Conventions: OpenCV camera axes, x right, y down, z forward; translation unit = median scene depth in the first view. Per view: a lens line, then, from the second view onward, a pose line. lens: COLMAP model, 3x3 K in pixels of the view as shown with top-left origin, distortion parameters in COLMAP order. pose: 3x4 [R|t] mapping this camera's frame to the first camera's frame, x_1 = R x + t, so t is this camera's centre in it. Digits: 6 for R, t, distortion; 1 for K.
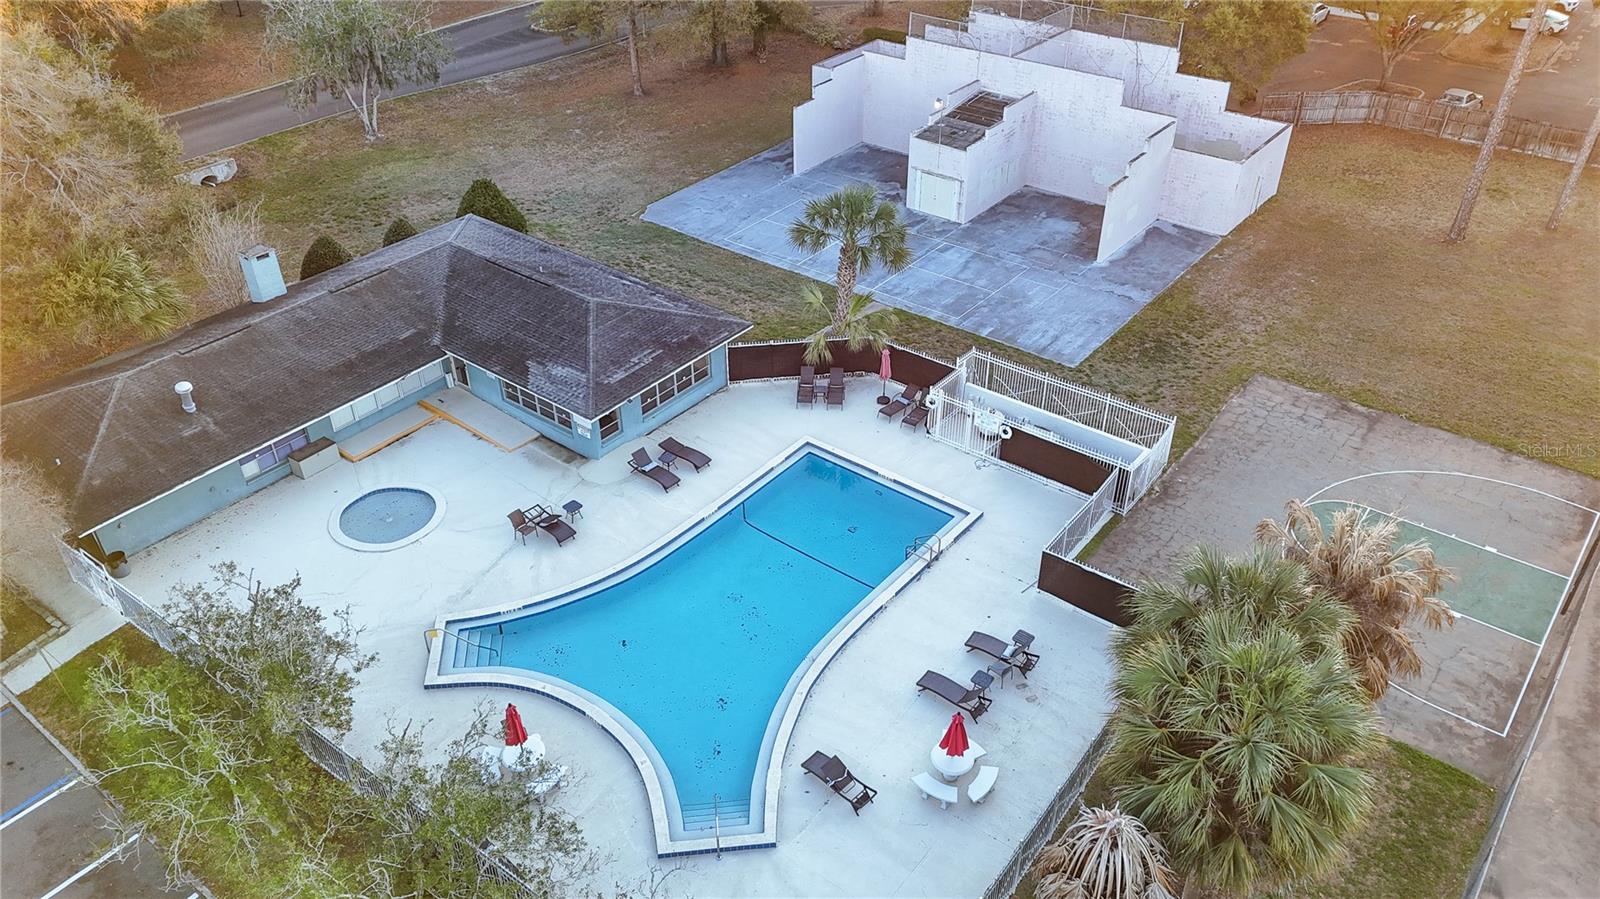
lens RADIAL K [[1167.6, 0, 801.6], [0, 1167.6, 452.2], [0, 0, 1]] dist [0.079775, -0.064141]
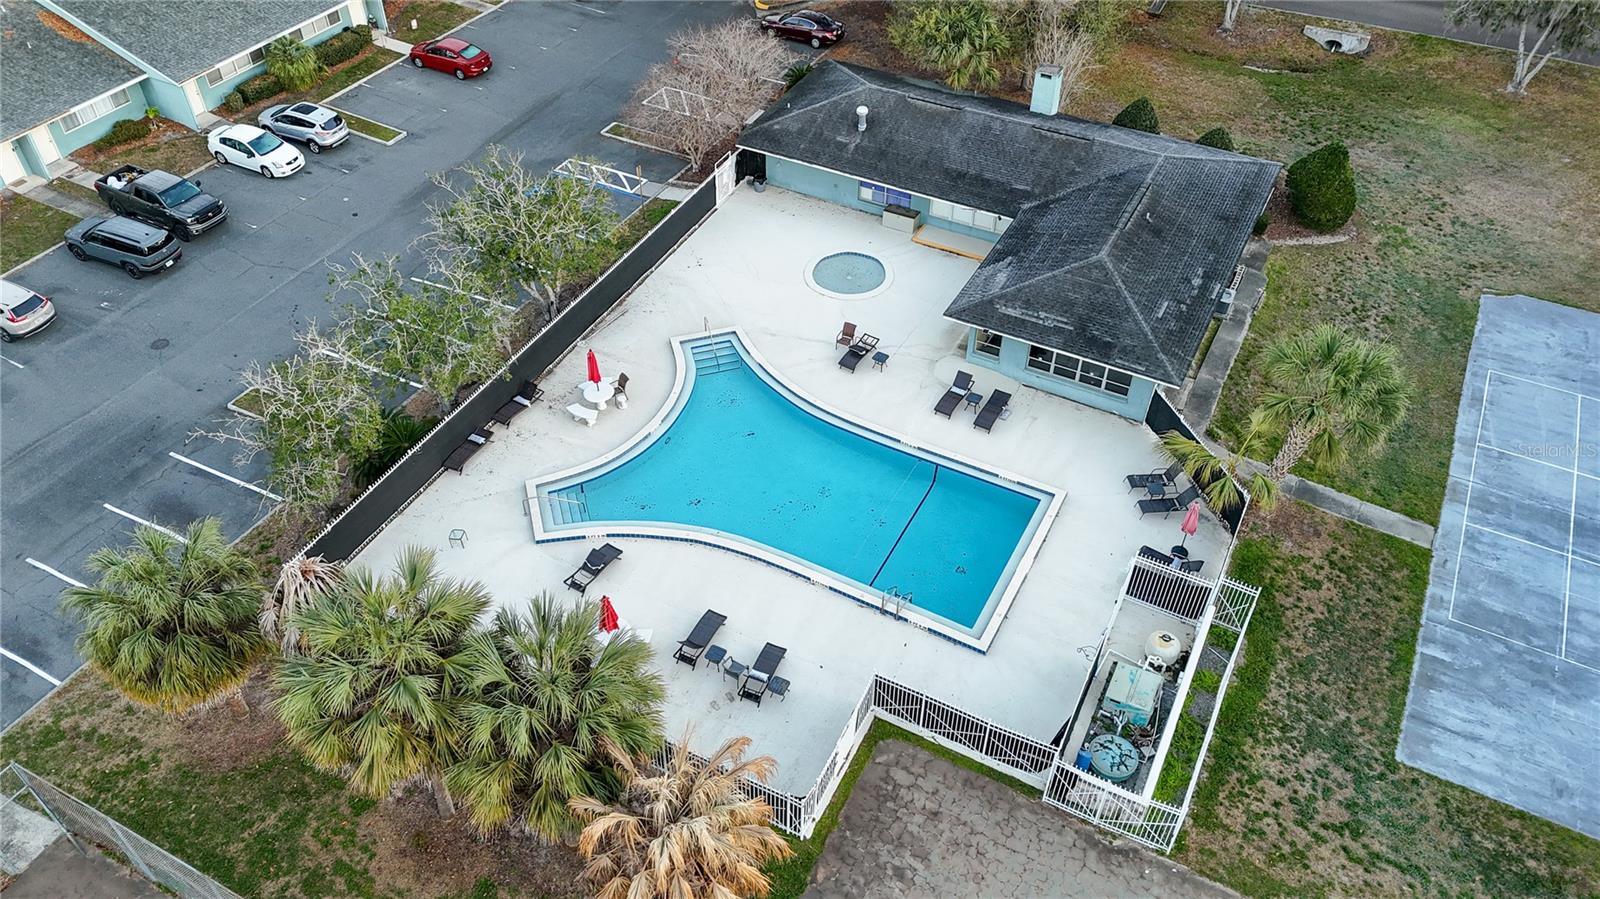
lens RADIAL K [[1167.6, 0, 795.5], [0, 1167.6, 454.9], [0, 0, 1]] dist [0.079775, -0.064141]
pose [[0.177054, 0.678634, -0.712817, 0.557874], [-0.571926, 0.660366, 0.486640, -0.333017], [0.800970, 0.321517, 0.505049, 0.334310]]
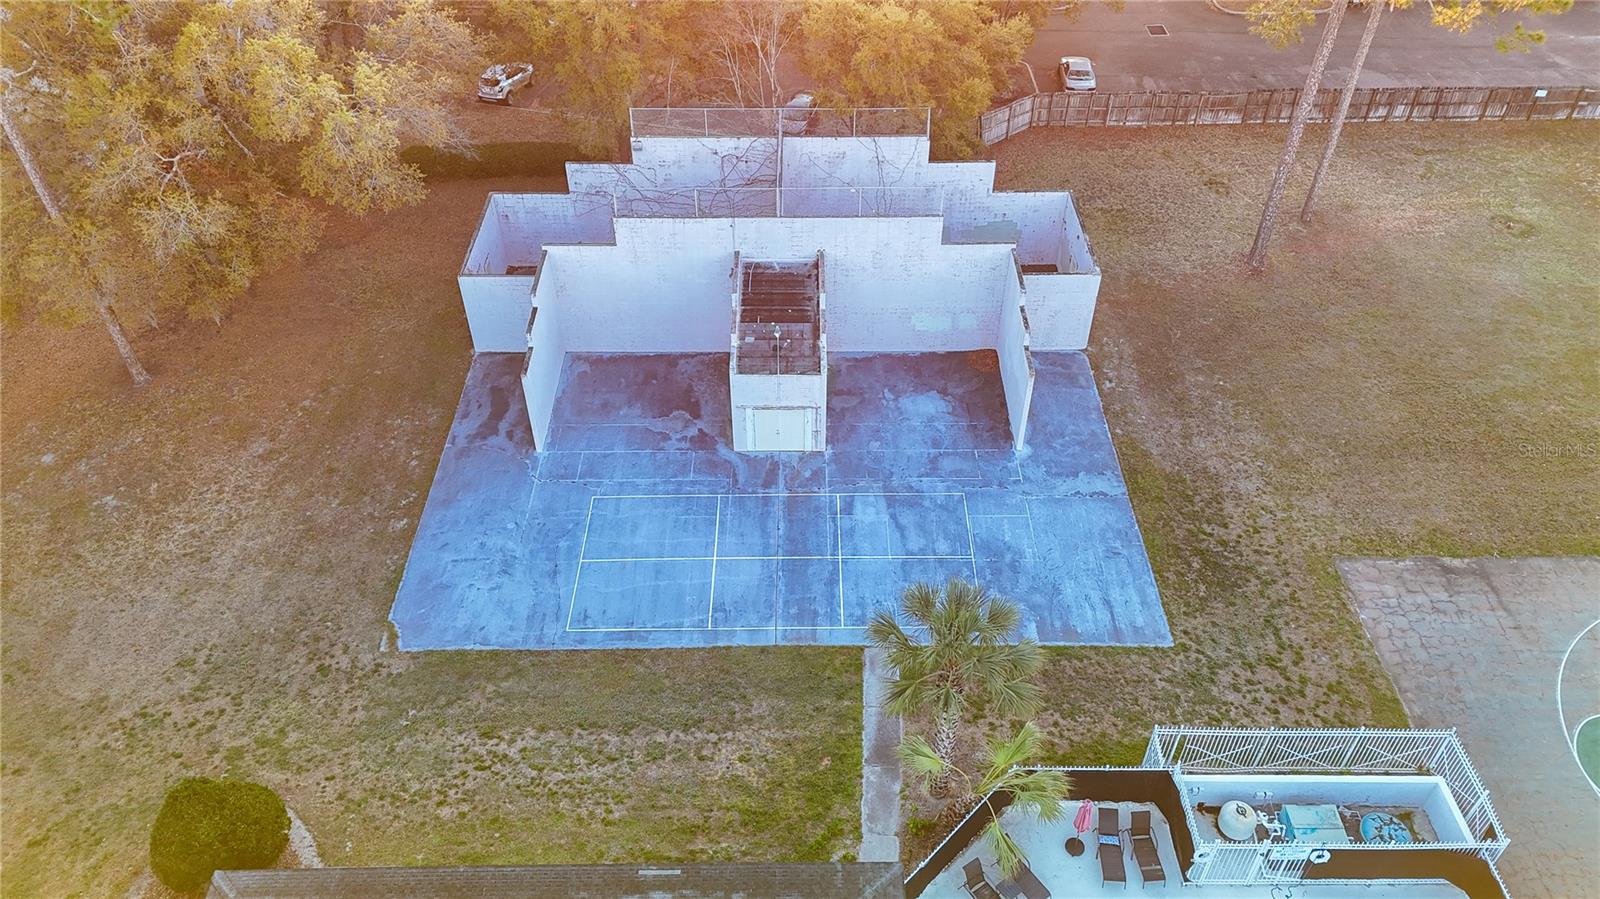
lens RADIAL K [[1167.6, 0, 803.8], [0, 1167.6, 444.5], [0, 0, 1]] dist [0.079775, -0.064141]
pose [[0.783151, -0.413171, 0.464720, -0.282264], [0.354643, 0.910653, 0.211990, -0.464677], [-0.510786, -0.001211, 0.859707, 0.462937]]
